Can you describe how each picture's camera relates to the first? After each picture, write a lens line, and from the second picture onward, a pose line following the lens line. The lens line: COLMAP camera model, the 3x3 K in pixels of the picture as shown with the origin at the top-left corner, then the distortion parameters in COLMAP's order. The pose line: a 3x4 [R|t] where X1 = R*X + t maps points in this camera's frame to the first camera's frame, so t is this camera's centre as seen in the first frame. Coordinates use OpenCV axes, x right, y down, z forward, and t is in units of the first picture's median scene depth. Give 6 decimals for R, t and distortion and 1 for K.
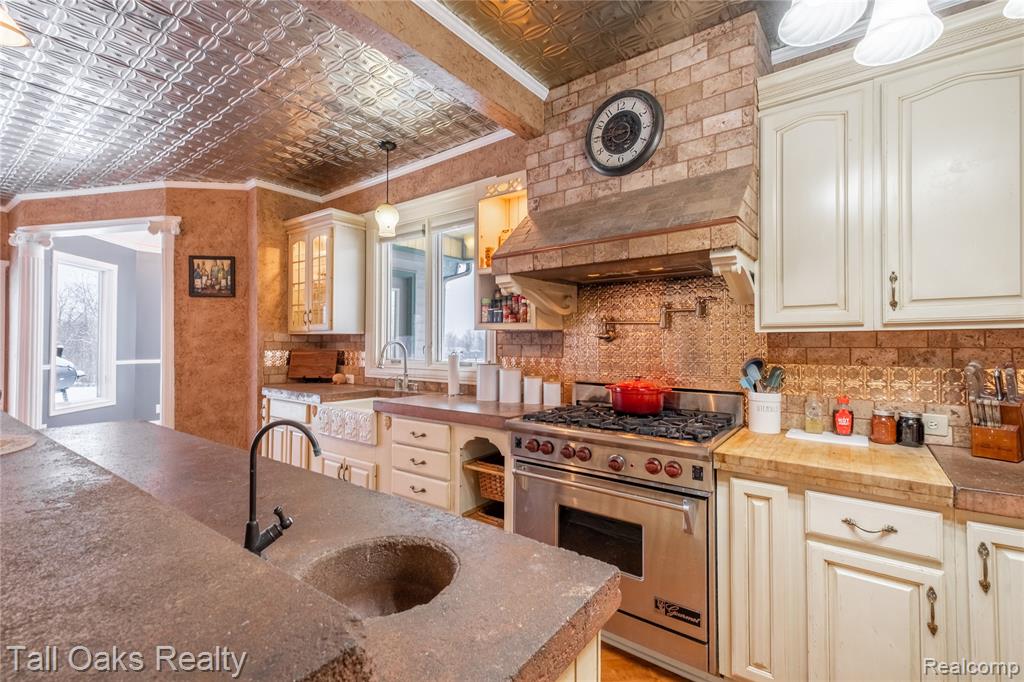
lens RADIAL K [[440.9, 0, 516.6], [0, 440.9, 338.2], [0, 0, 1]] dist [0.017409, 0.000085]
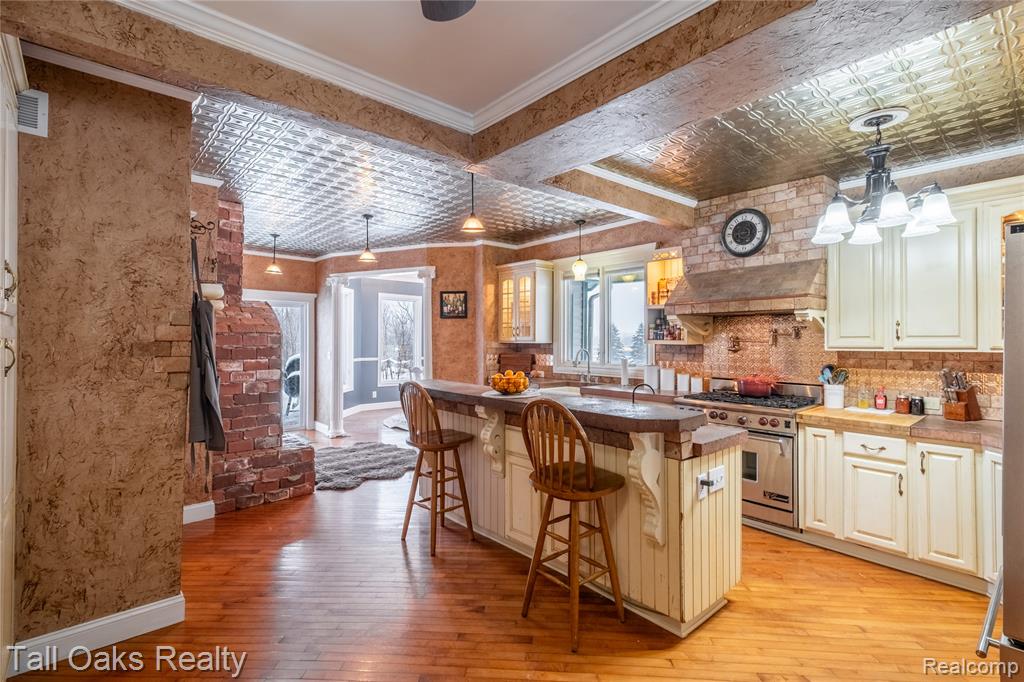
lens RADIAL K [[467.2, 0, 536.1], [0, 467.2, 336.4], [0, 0, 1]] dist [0.019728, 0.000072]
pose [[0.985644, 0.000063, -0.168837, -0.237106], [0.000755, 0.999988, 0.004776, -0.065305], [0.168835, -0.004835, 0.985632, -0.878072]]
